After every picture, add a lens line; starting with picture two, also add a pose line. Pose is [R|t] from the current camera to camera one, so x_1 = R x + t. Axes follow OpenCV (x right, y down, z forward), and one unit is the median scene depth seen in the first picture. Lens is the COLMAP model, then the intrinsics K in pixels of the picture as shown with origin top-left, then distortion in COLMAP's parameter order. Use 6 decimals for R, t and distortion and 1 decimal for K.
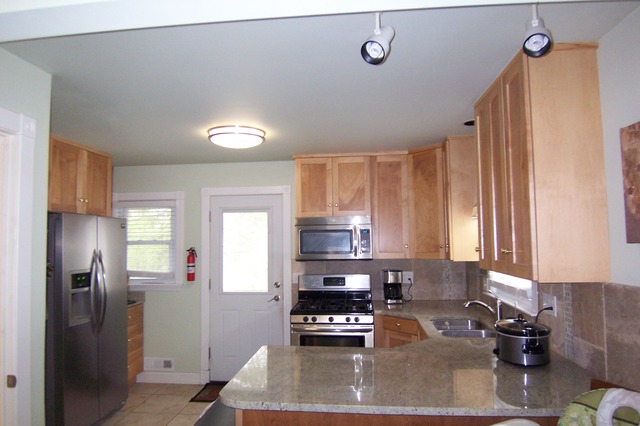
lens RADIAL K [[429.4, 0, 316.7], [0, 429.4, 213.2], [0, 0, 1]] dist [-0.003111, -0.063375]
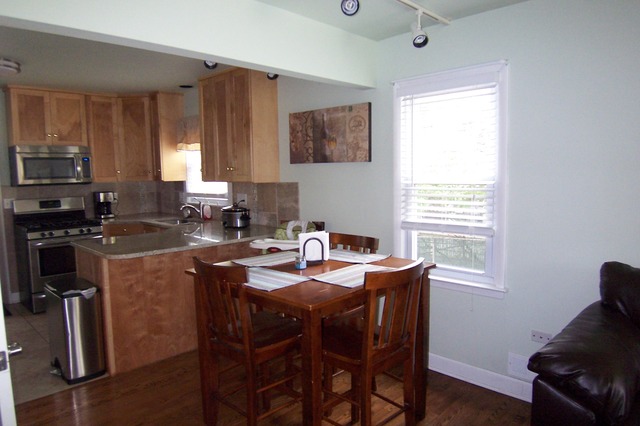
lens RADIAL K [[429.4, 0, 316.7], [0, 429.4, 213.2], [0, 0, 1]] dist [-0.003111, -0.063375]
pose [[0.624245, -0.071542, 0.777946, -0.412095], [-0.042294, 0.991243, 0.125095, 0.015029], [-0.780083, -0.110992, 0.615753, -0.243696]]
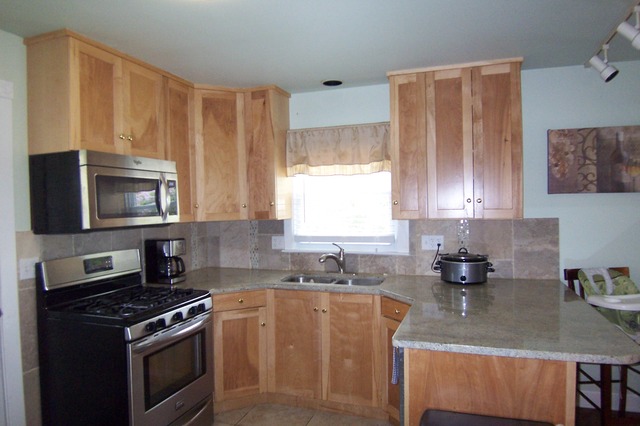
lens RADIAL K [[429.4, 0, 316.7], [0, 429.4, 213.2], [0, 0, 1]] dist [-0.003111, -0.063375]
pose [[0.229555, -0.004301, 0.973286, -0.495764], [-0.046201, 0.998815, 0.015311, 0.067013], [-0.972199, -0.048481, 0.229084, 0.601458]]
